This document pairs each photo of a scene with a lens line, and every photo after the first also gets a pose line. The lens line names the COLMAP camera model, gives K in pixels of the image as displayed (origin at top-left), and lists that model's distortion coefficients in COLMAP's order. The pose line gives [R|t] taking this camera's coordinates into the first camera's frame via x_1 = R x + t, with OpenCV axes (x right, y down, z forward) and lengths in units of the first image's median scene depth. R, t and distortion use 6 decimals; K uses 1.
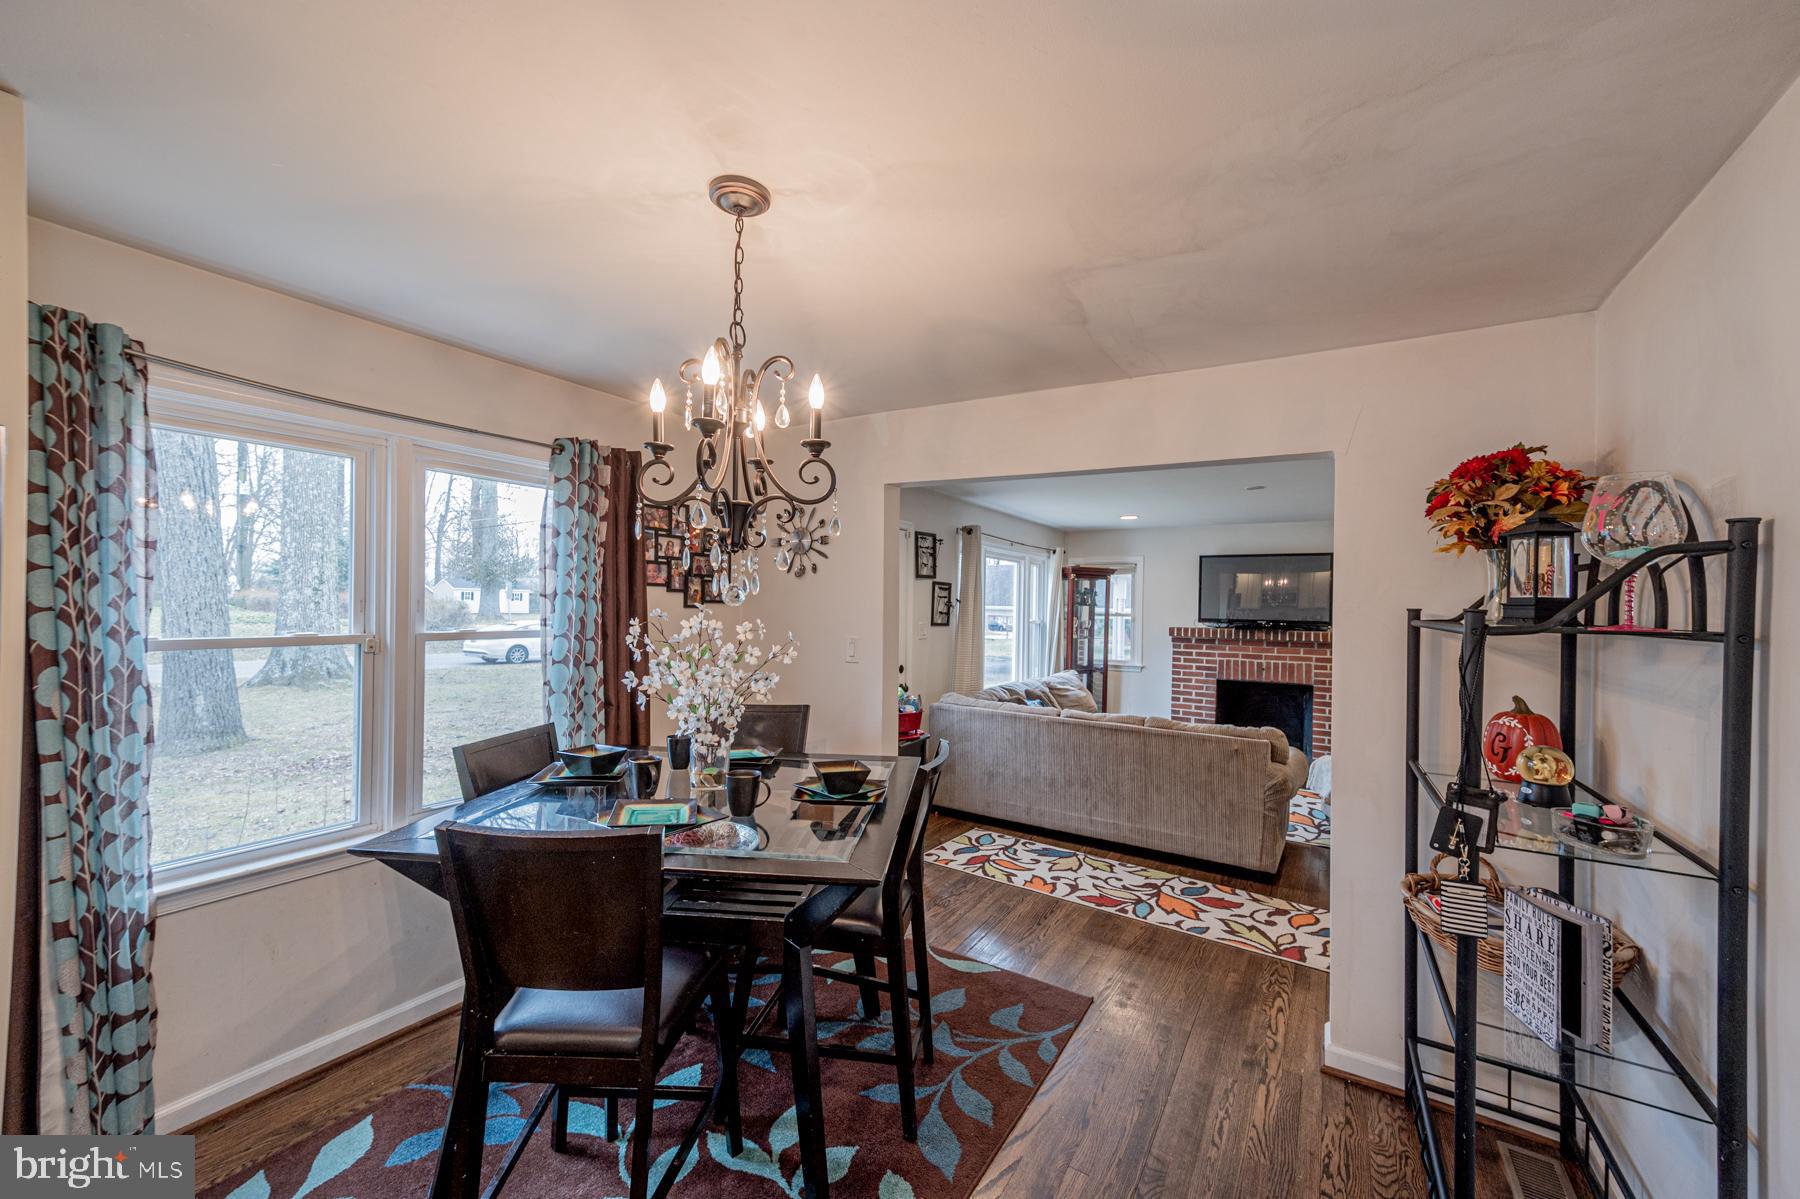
lens RADIAL K [[702.6, 0, 896.7], [0, 702.6, 607.0], [0, 0, 1]] dist [0.015949, -0.000127]
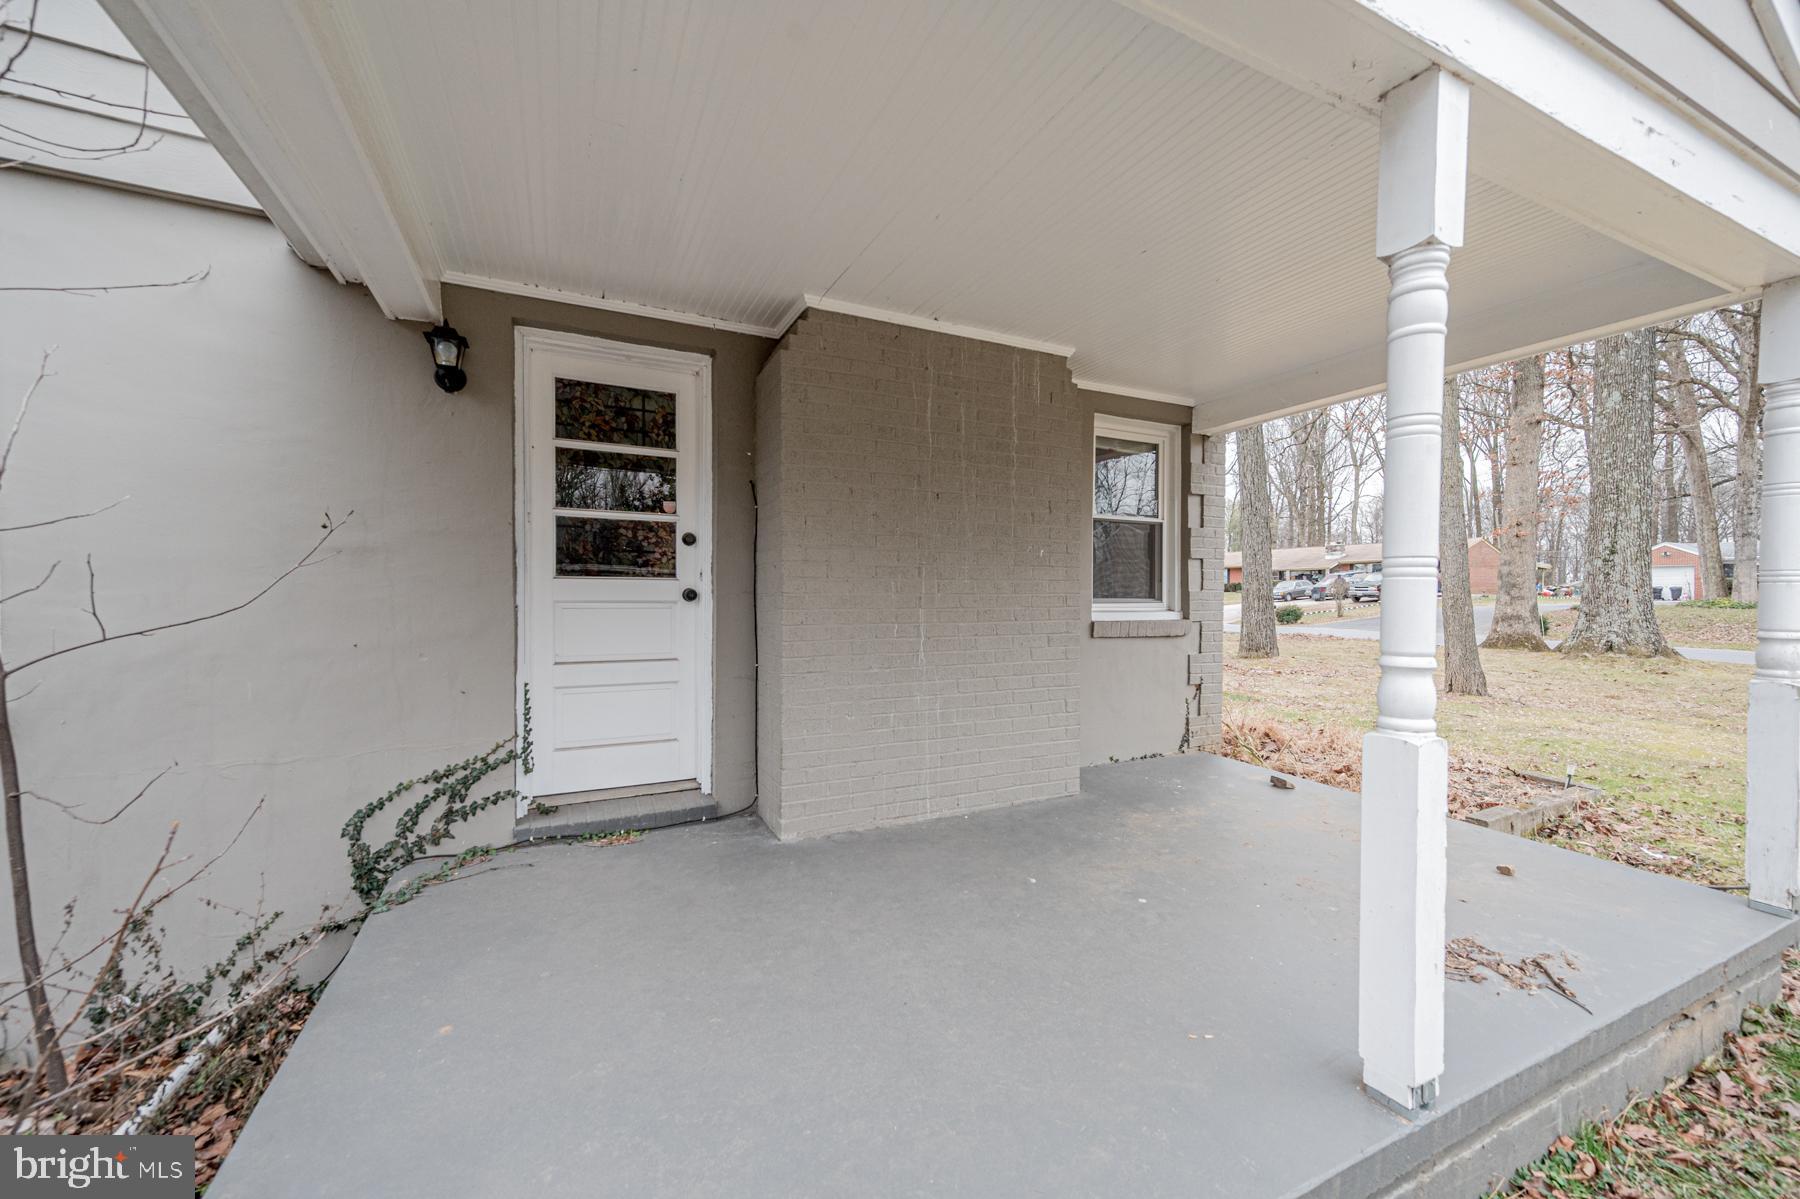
lens RADIAL K [[712.5, 0, 900.0], [0, 712.5, 599.5], [0, 0, 1]] dist [0.016094, 0.000083]
pose [[-0.531415, -0.016226, -0.846956, 1.414130], [-0.011142, 0.999864, -0.012165, 0.136018], [0.847038, 0.002972, -0.531524, 1.836762]]
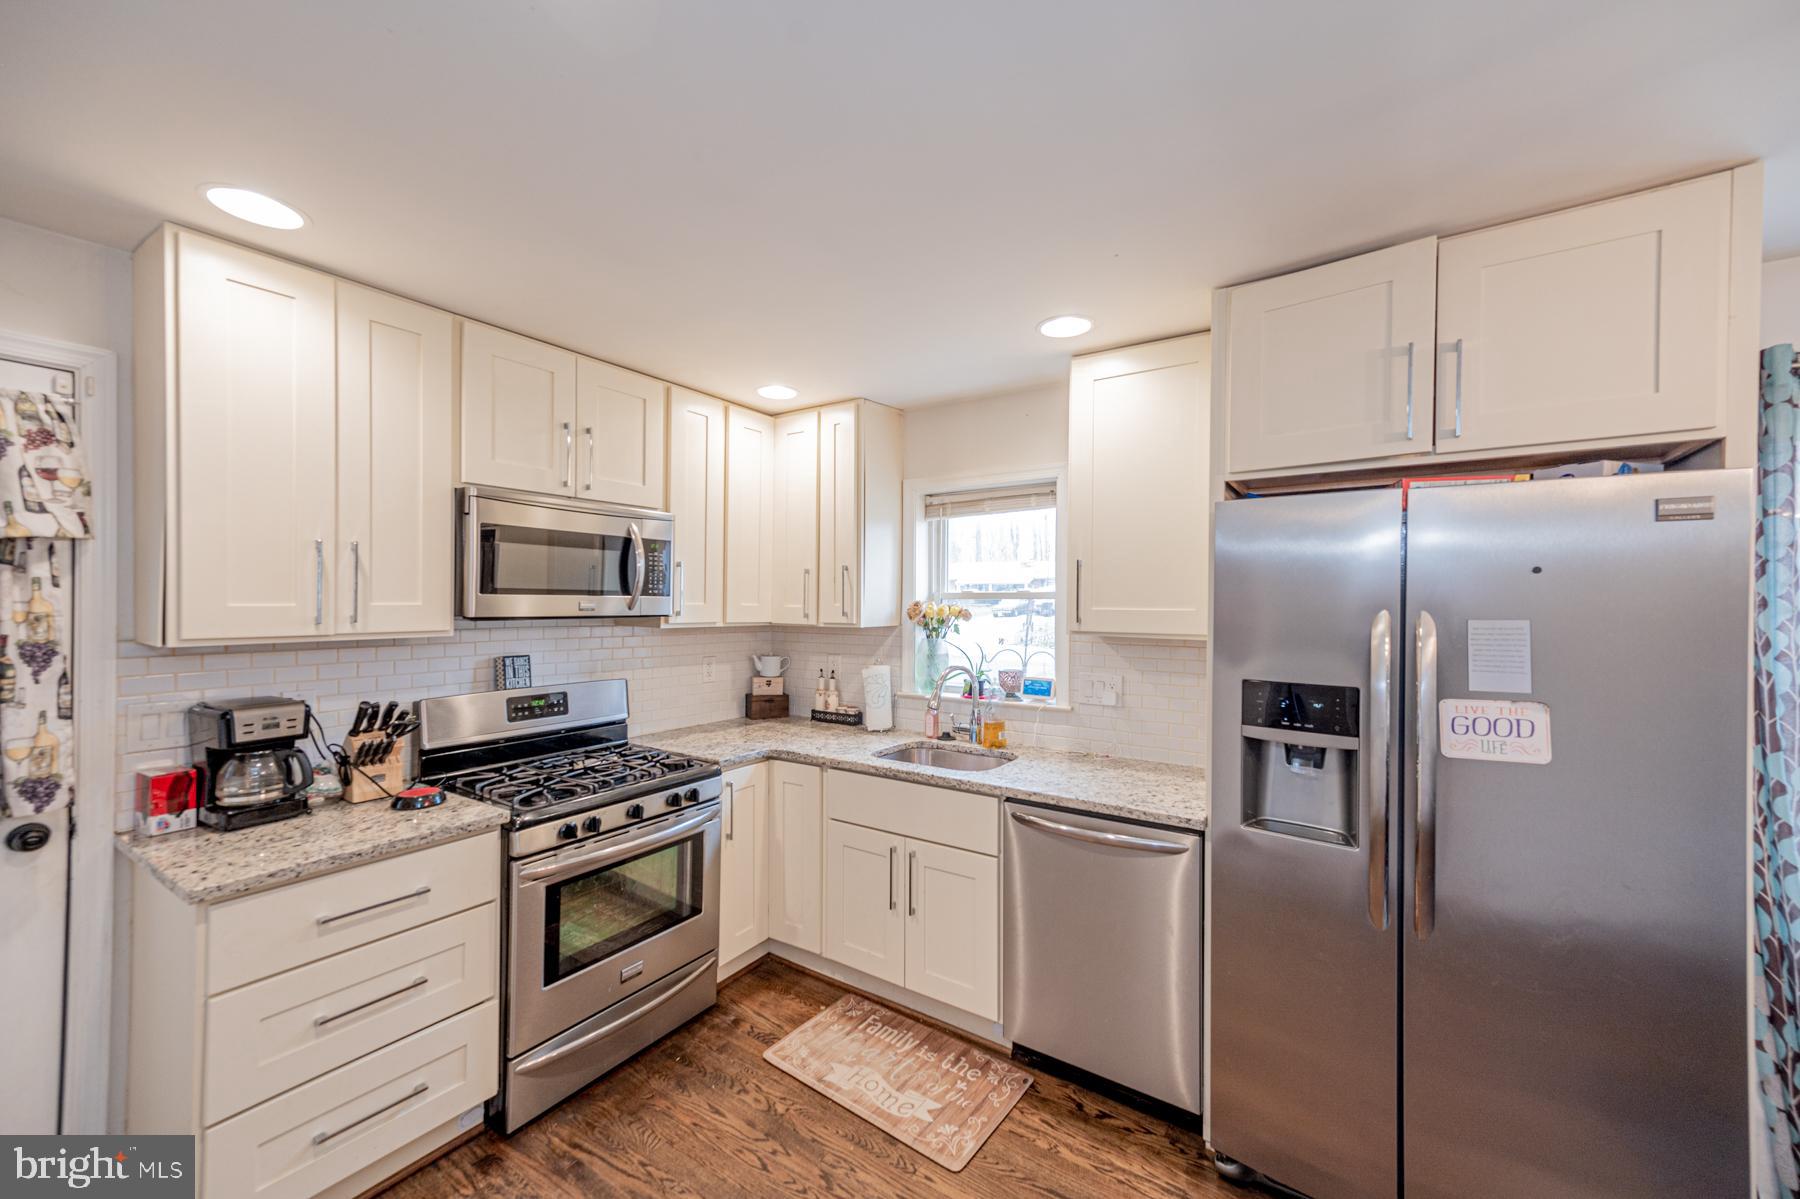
lens RADIAL K [[699.5, 0, 903.1], [0, 699.5, 604.1], [0, 0, 1]] dist [0.016425, 0.000319]
pose [[-0.032852, -0.014356, -0.999357, -0.027817], [-0.008775, 0.999862, -0.014075, -0.004713], [0.999422, 0.008306, -0.032973, -0.065260]]
